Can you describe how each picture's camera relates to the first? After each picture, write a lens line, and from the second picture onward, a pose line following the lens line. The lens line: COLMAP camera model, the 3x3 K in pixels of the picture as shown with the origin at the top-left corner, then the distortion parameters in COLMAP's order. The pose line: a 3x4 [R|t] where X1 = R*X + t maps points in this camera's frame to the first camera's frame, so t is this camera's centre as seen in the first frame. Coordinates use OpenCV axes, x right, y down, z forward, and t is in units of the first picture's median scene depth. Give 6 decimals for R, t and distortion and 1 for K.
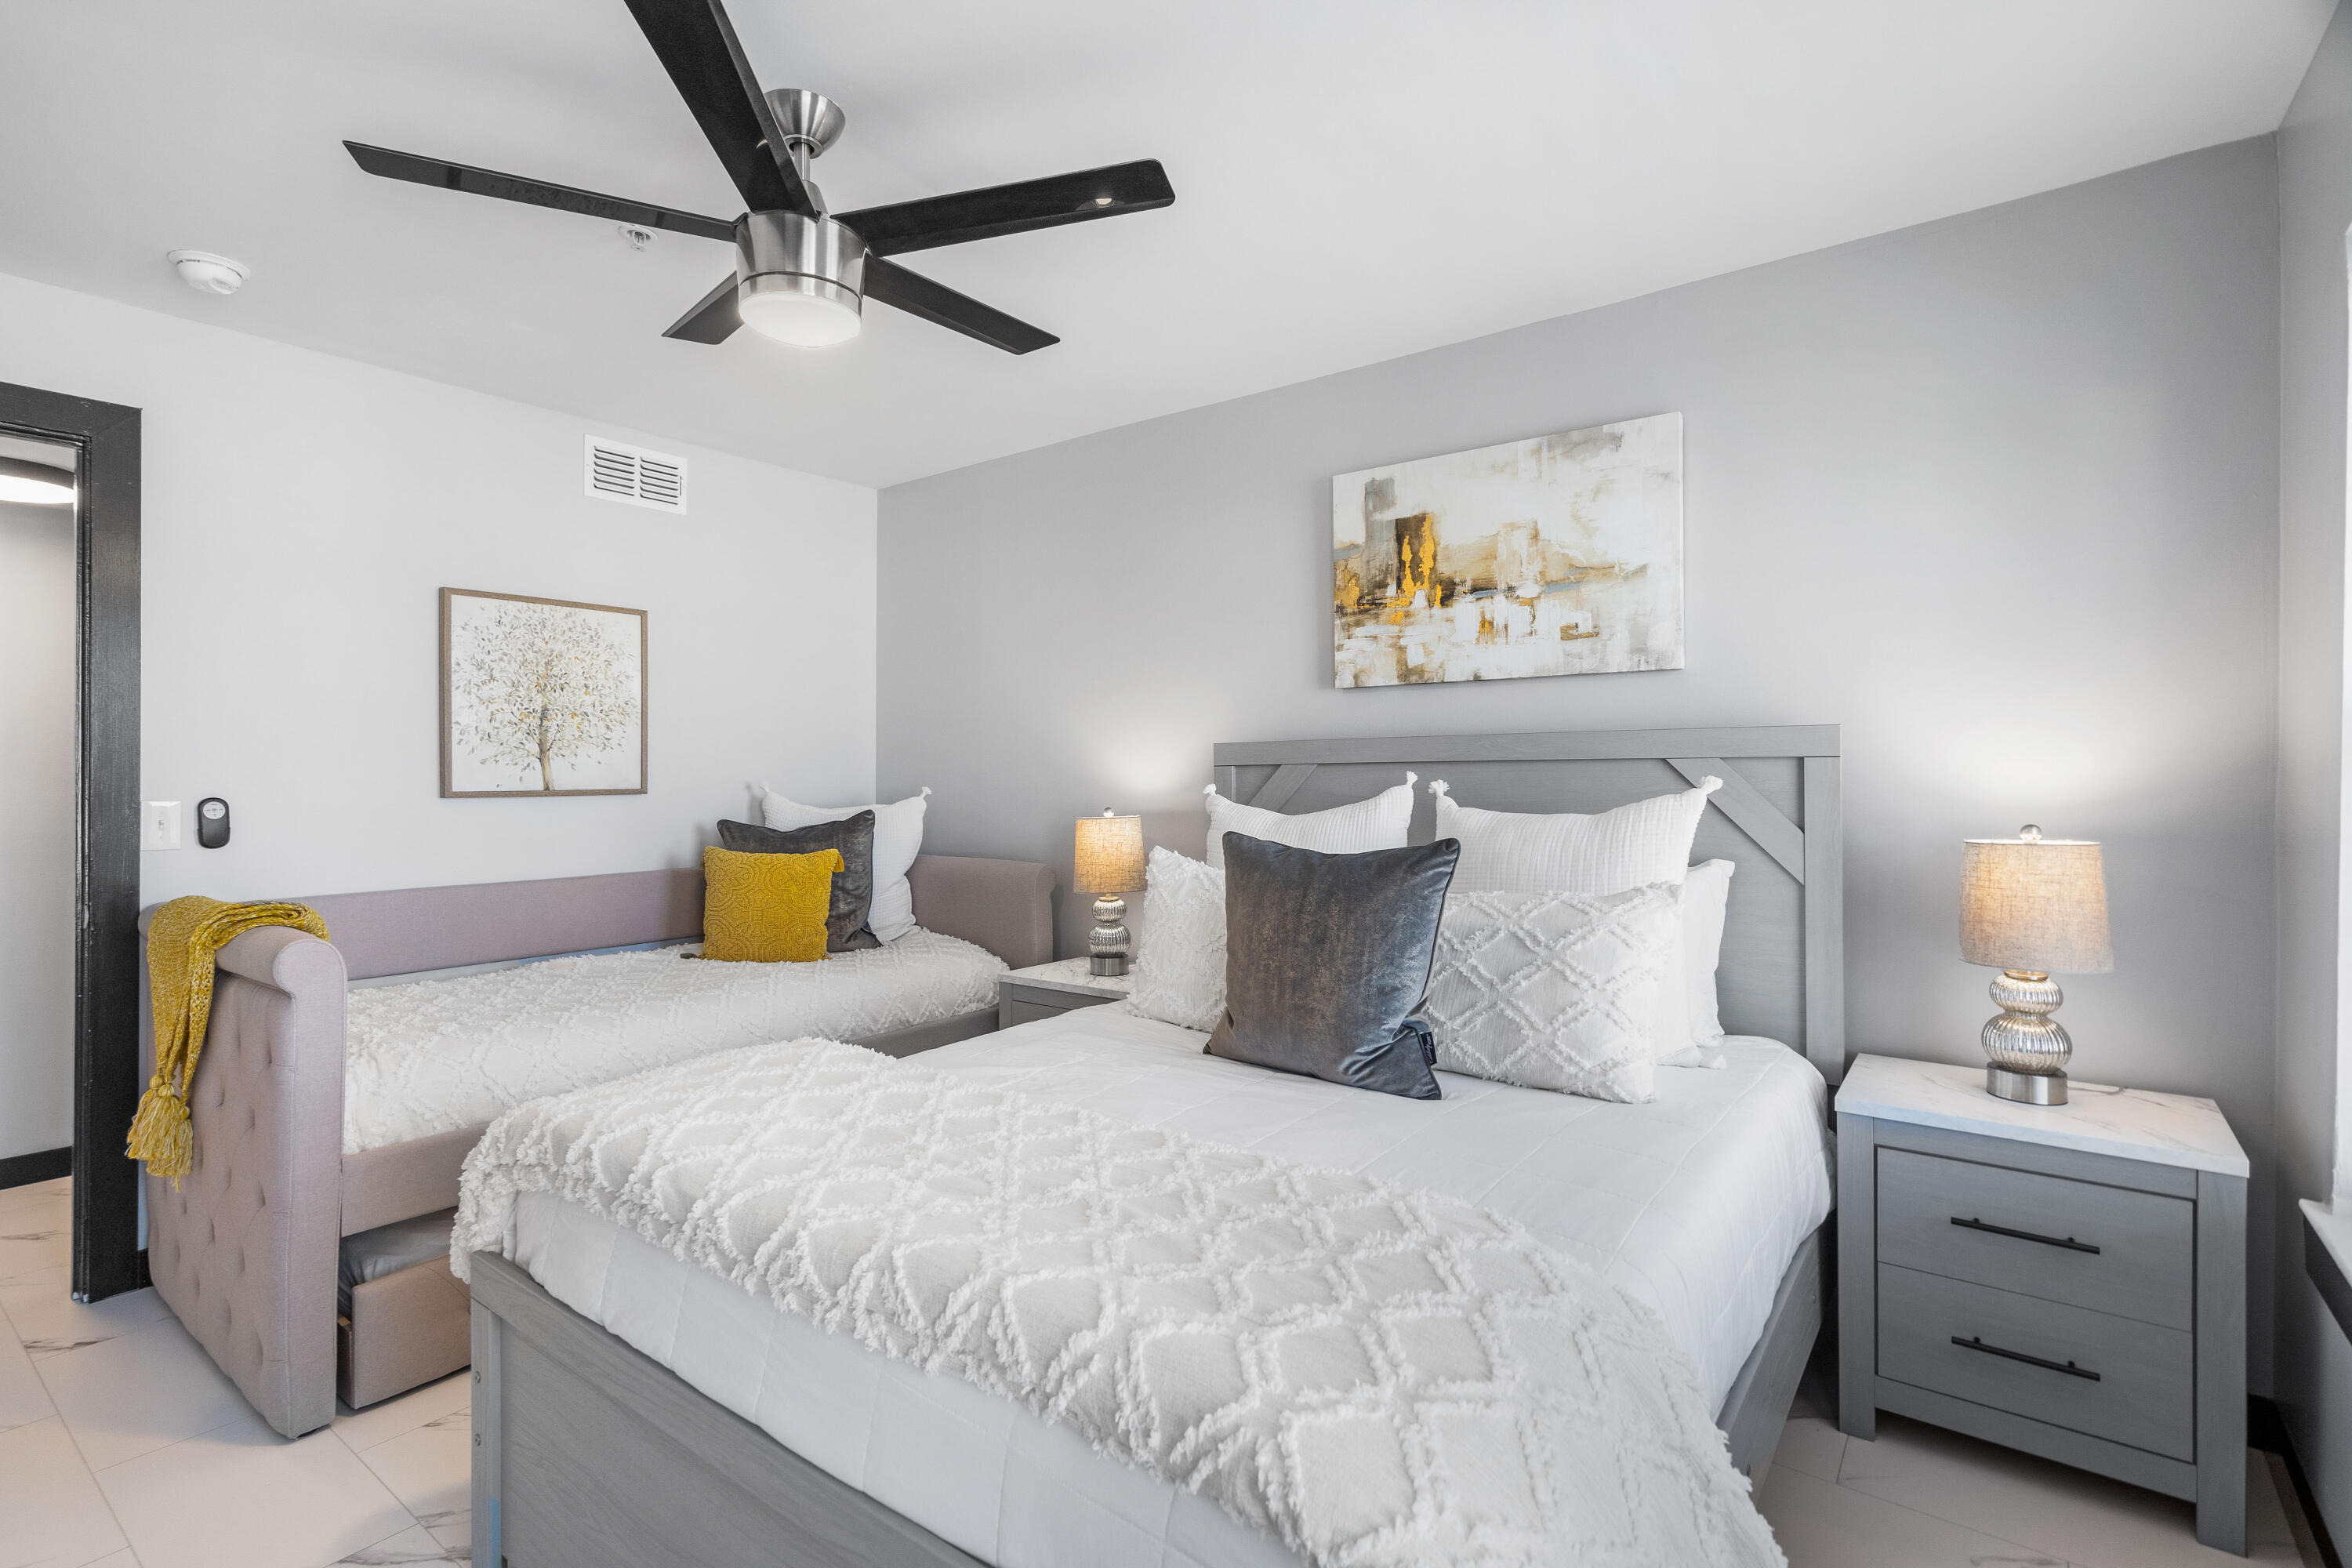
lens RADIAL K [[1094.5, 0, 1169.5], [0, 1094.5, 771.8], [0, 0, 1]] dist [-0.004203, -0.000259]
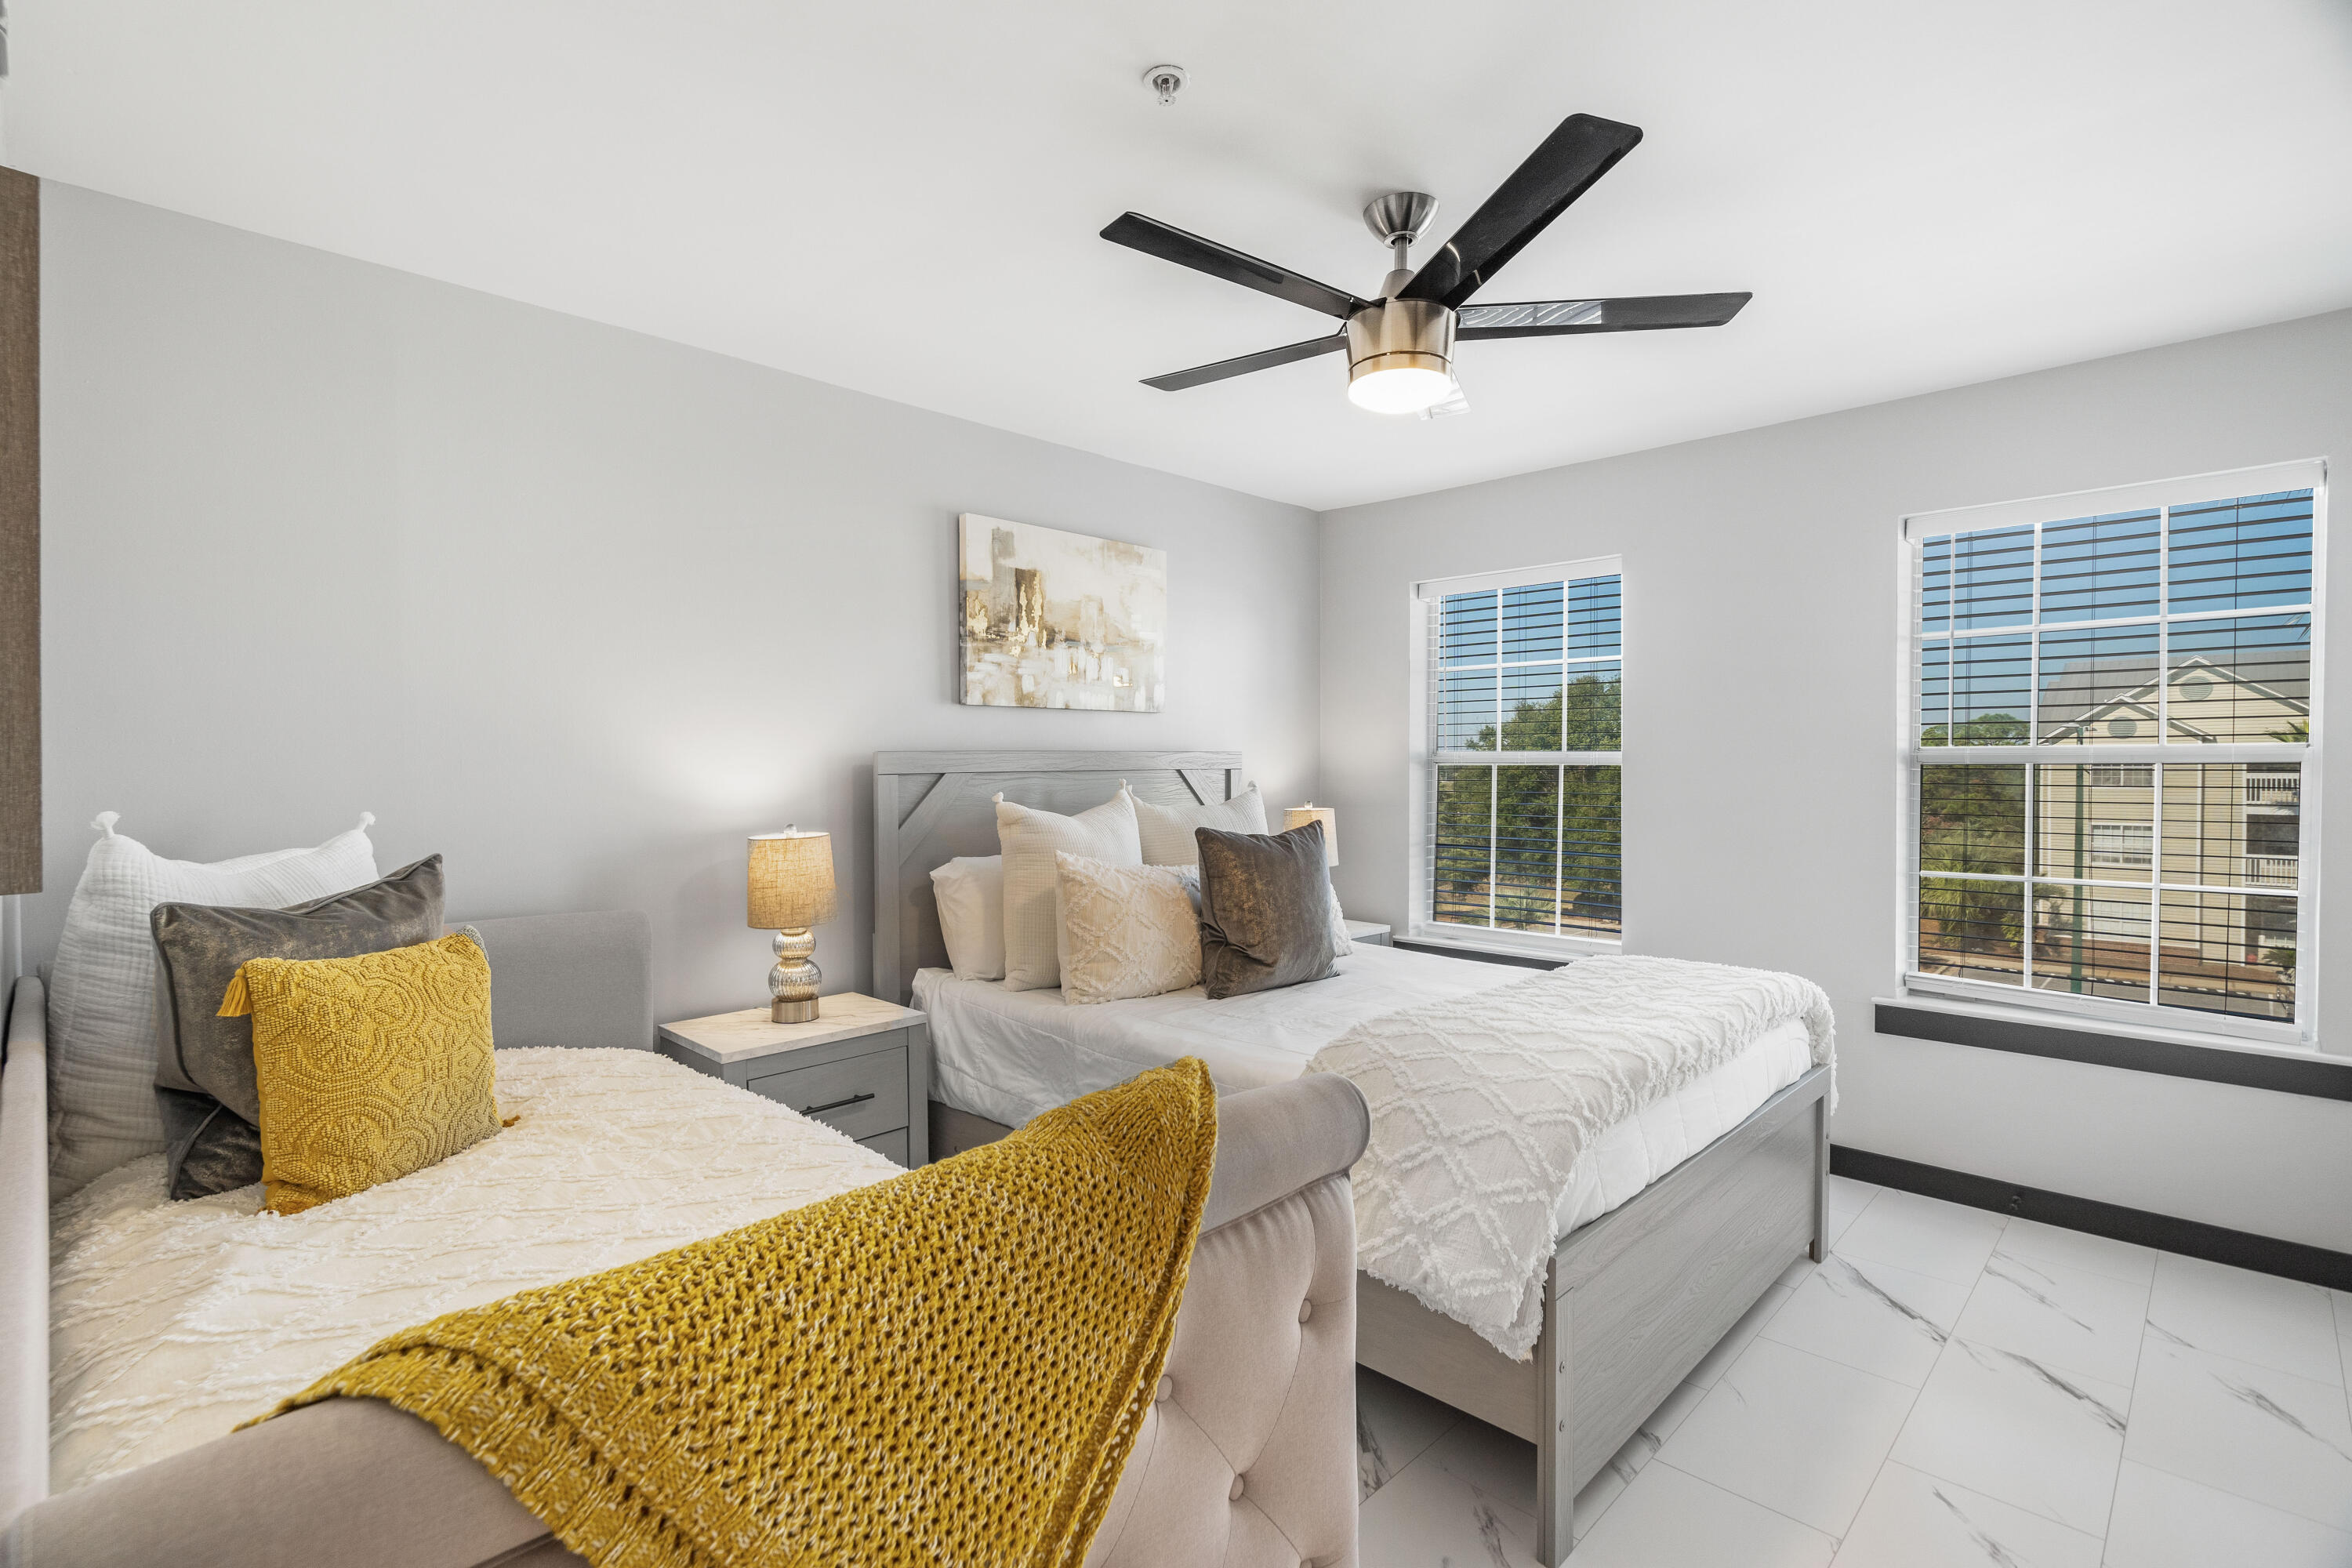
lens RADIAL K [[1094.5, 0, 1176.5], [0, 1094.5, 783.2], [0, 0, 1]] dist [-0.004203, -0.000259]
pose [[0.135086, -0.007739, 0.990804, -0.710218], [0.005171, 0.999961, 0.007106, -0.002747], [-0.990820, 0.004164, 0.135121, 0.495273]]
